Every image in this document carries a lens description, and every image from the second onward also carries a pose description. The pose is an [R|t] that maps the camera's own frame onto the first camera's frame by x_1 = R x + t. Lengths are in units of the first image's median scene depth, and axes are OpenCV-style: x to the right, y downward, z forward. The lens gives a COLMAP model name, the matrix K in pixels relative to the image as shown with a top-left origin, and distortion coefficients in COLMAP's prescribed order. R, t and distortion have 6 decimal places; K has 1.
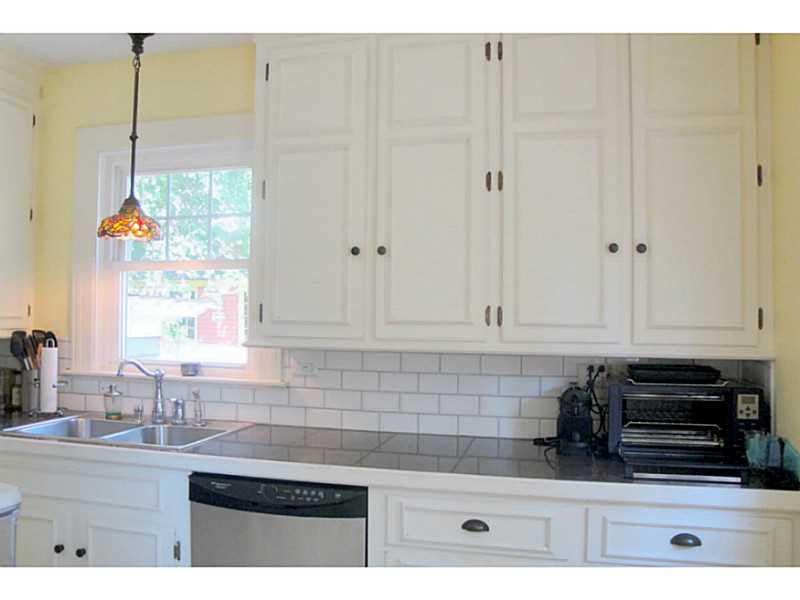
lens RADIAL K [[666.4, 0, 400.0], [0, 666.4, 300.0], [0, 0, 1]] dist [-0.153991, 0.110598]
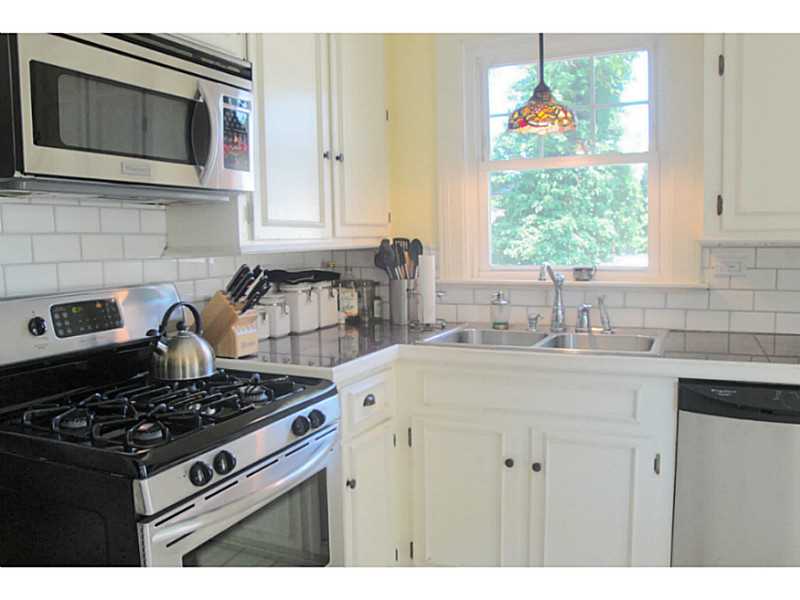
lens RADIAL K [[666.4, 0, 400.0], [0, 666.4, 300.0], [0, 0, 1]] dist [-0.153991, 0.110598]
pose [[0.980064, -0.013303, -0.198235, -0.443547], [0.036339, 0.992928, 0.113022, 0.031520], [0.195330, -0.117973, 0.973616, 0.042619]]
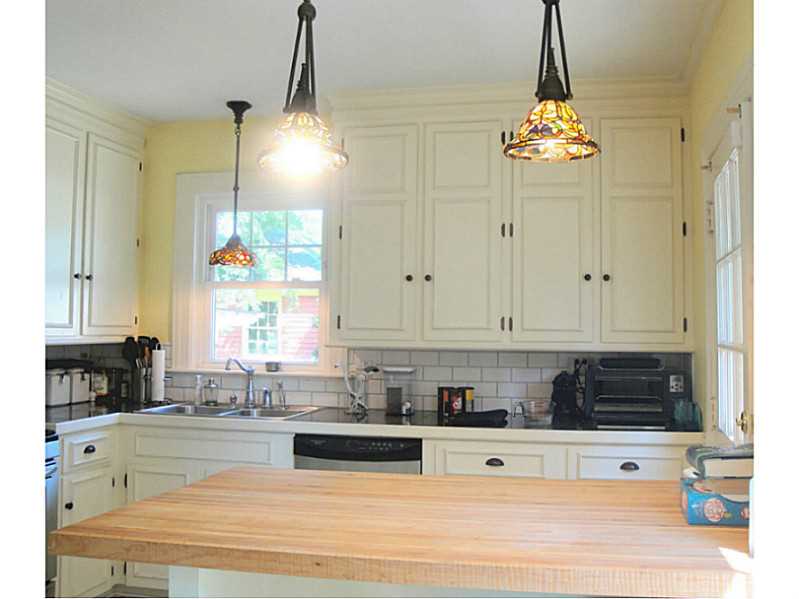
lens RADIAL K [[749.6, 0, 462.8], [0, 749.6, 297.8], [0, 0, 1]] dist [-0.162069, 0.138666]
pose [[0.997317, 0.001013, 0.073200, -0.063601], [0.000289, 0.999842, -0.017768, -0.002908], [-0.073207, 0.017742, 0.997159, -0.537166]]
